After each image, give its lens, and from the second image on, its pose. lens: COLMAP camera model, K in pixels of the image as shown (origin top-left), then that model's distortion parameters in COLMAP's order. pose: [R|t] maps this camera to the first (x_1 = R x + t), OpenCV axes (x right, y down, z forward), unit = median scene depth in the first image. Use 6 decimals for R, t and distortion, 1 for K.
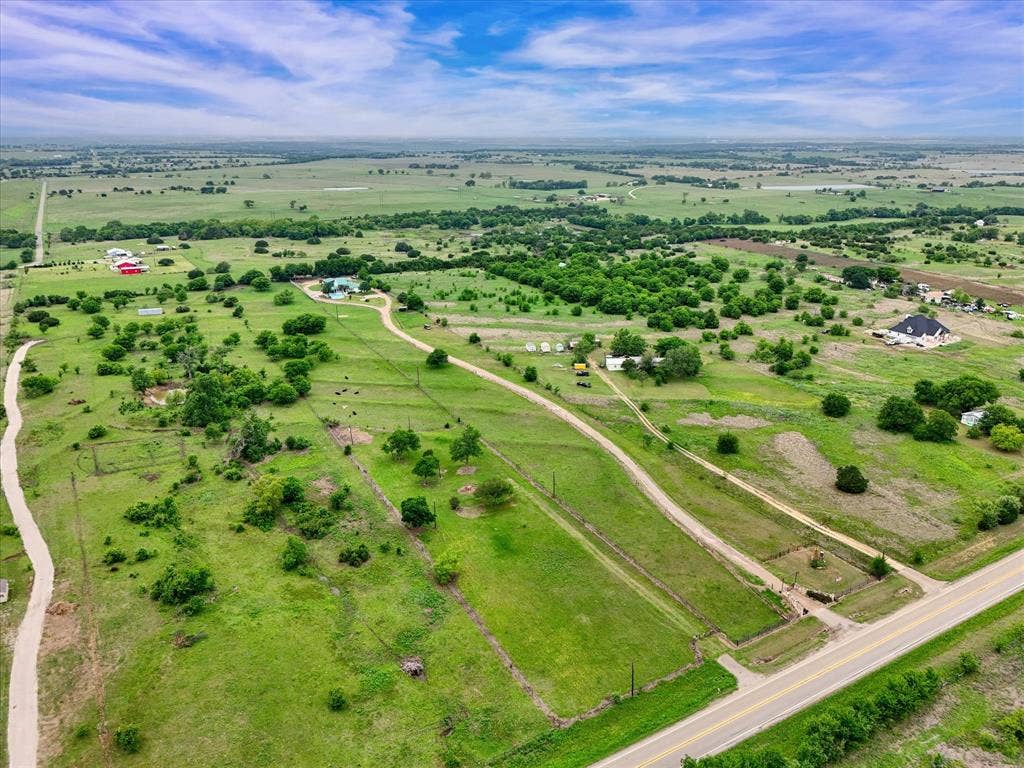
lens RADIAL K [[770.5, 0, 511.2], [0, 770.5, 331.1], [0, 0, 1]] dist [0.074824, -0.072387]
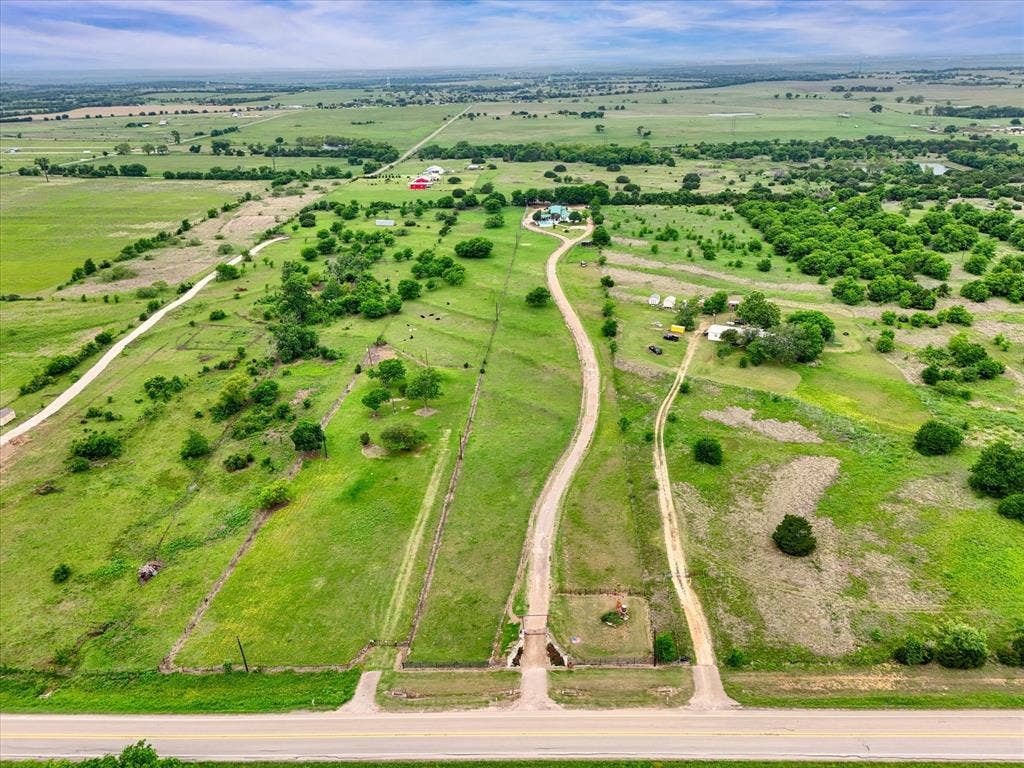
lens RADIAL K [[770.5, 0, 511.2], [0, 770.5, 331.1], [0, 0, 1]] dist [0.074824, -0.072387]
pose [[0.844486, 0.161104, -0.510772, 0.165232], [-0.114520, 0.985946, 0.121637, -0.015492], [0.523190, -0.044227, 0.851068, 0.078531]]
